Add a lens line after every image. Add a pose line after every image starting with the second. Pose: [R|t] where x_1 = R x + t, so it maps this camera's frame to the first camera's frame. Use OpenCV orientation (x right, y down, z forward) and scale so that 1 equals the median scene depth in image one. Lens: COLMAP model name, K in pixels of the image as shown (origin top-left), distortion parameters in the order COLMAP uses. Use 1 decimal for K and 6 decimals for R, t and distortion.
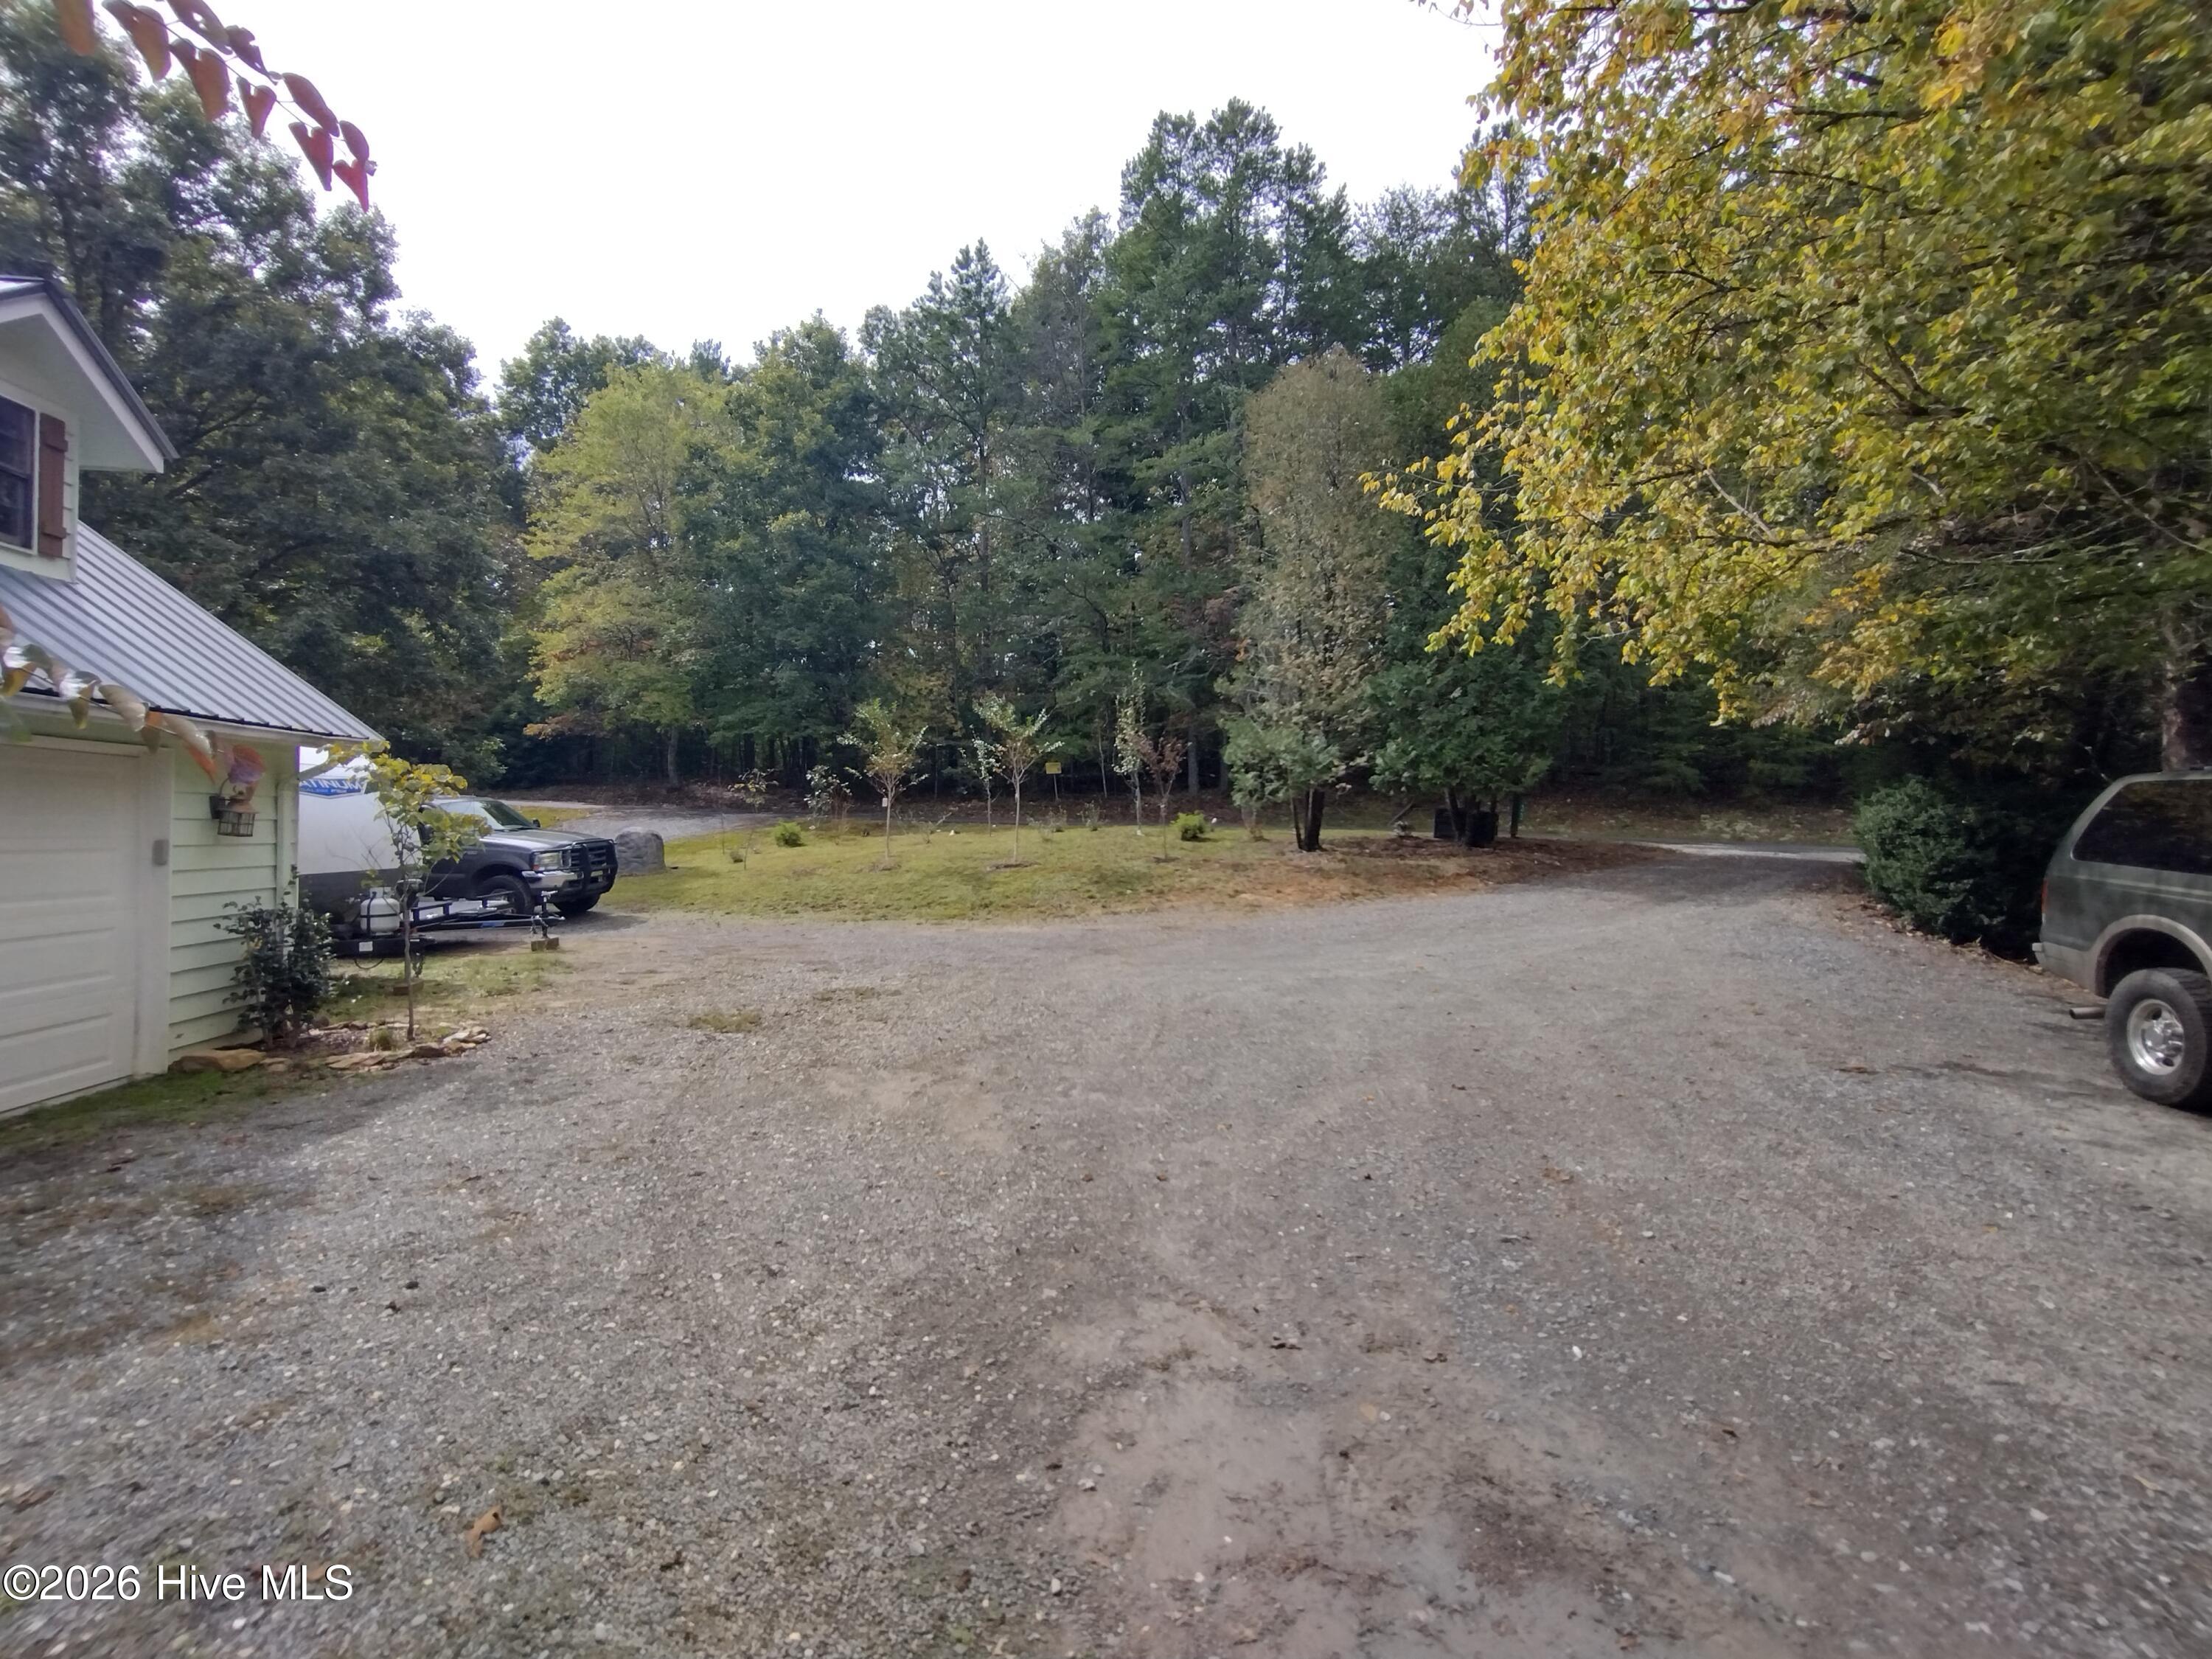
lens RADIAL K [[1008.7, 0, 1104.9], [0, 1008.7, 811.6], [0, 0, 1]] dist [-0.001996, -0.000416]
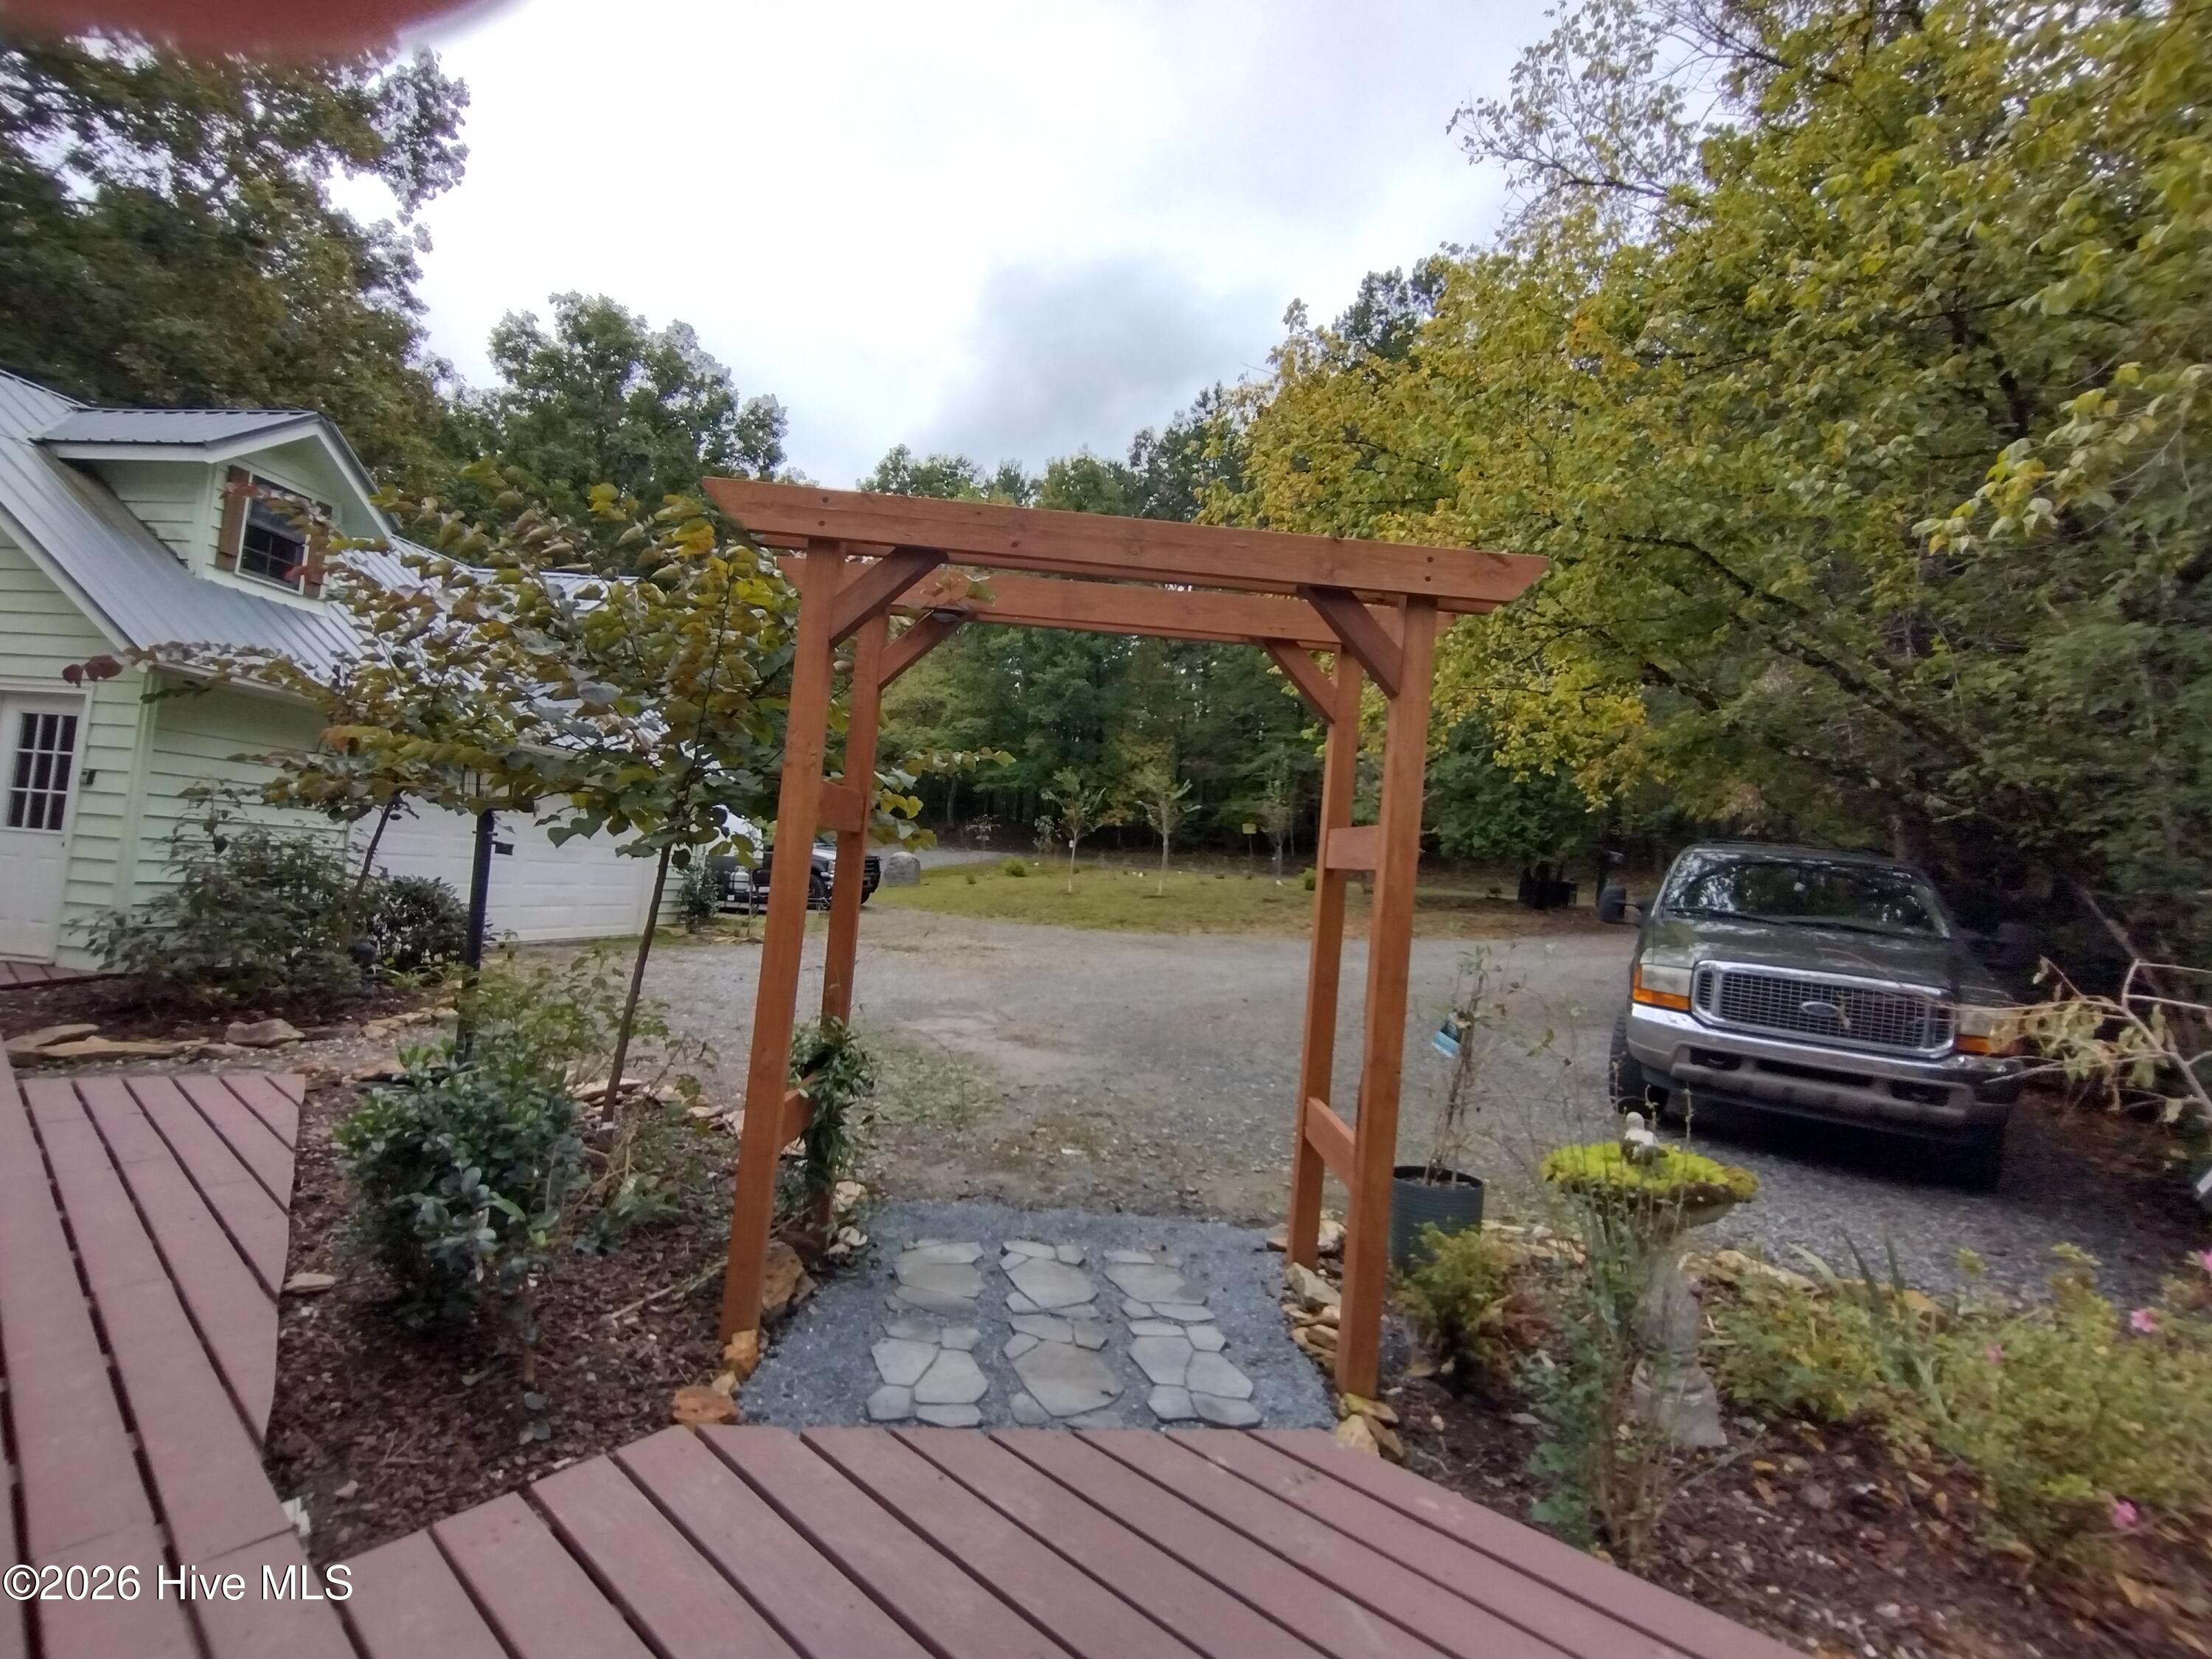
lens RADIAL K [[1008.7, 0, 1104.9], [0, 1008.7, 811.6], [0, 0, 1]] dist [-0.001996, -0.000416]
pose [[0.959760, 0.048326, -0.276634, 0.134816], [-0.065373, 0.996467, -0.052731, 0.010911], [0.273108, 0.068693, 0.959528, -0.188300]]
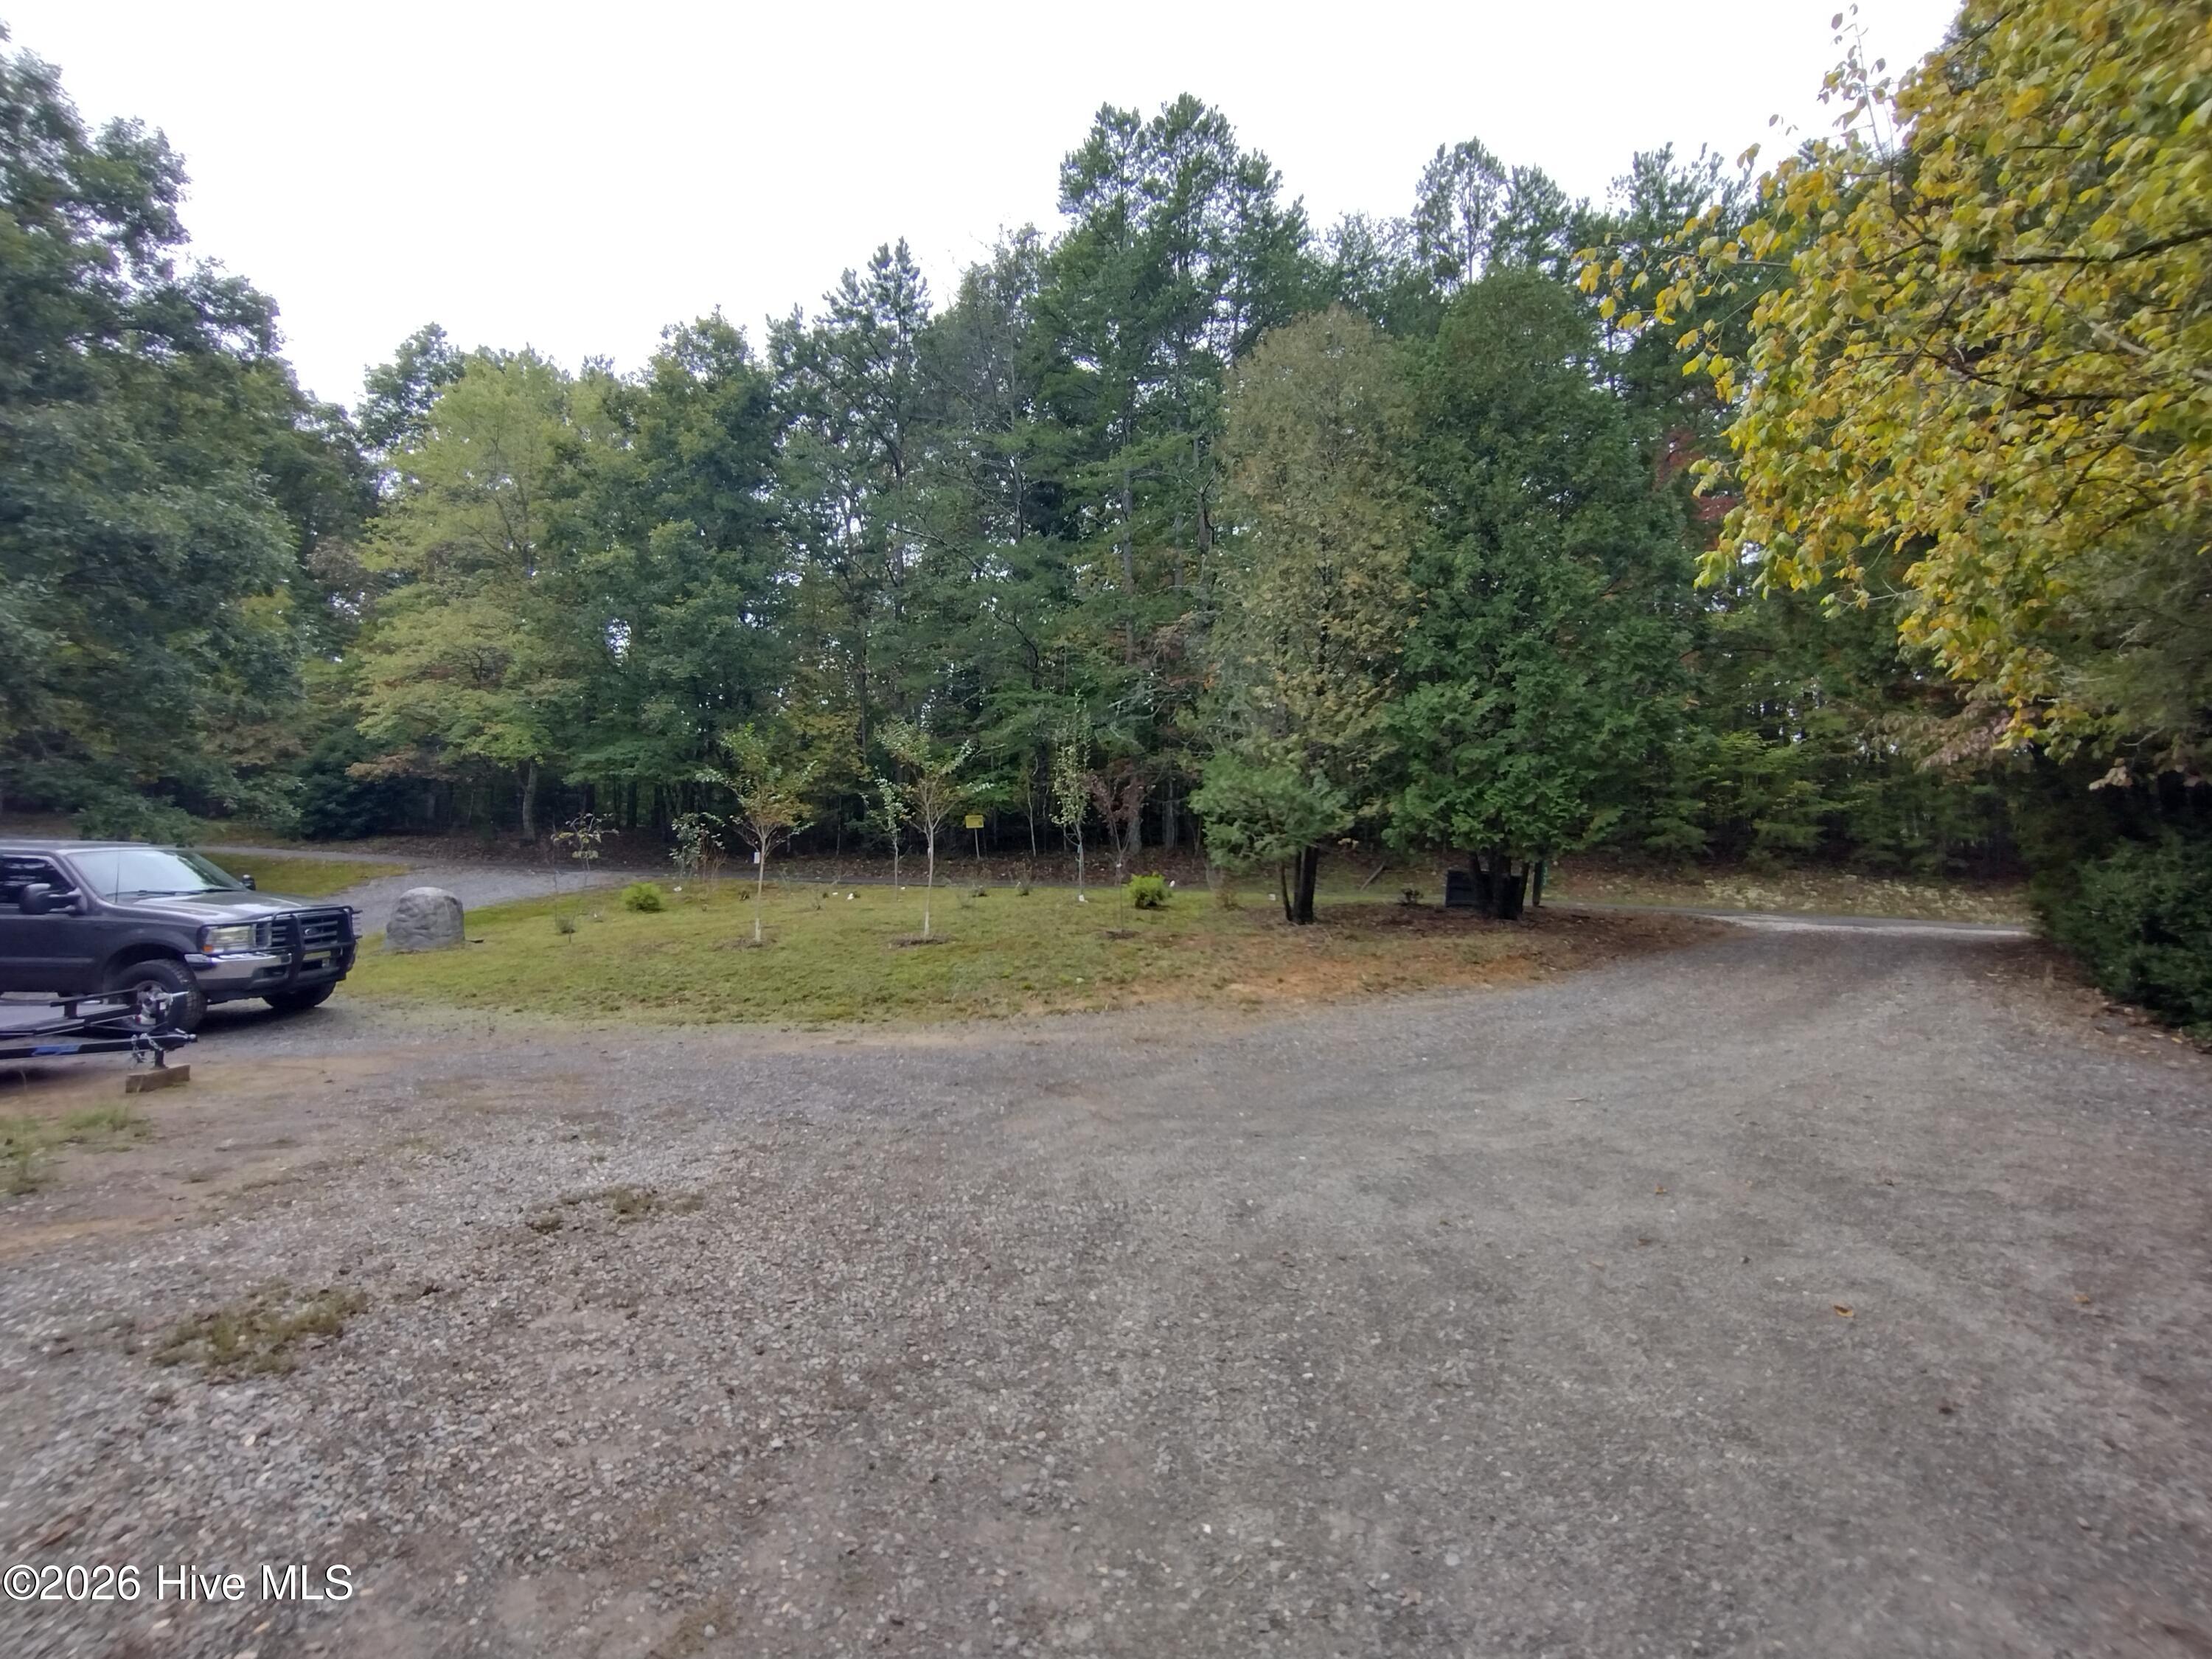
lens RADIAL K [[996.9, 0, 1112.4], [0, 996.9, 826.2], [0, 0, 1]] dist [-0.003818, 0.000043]
pose [[0.995908, 0.011875, 0.089587, -0.011497], [-0.007810, 0.998930, -0.045592, -0.000347], [-0.090032, 0.044706, 0.994935, 0.155796]]
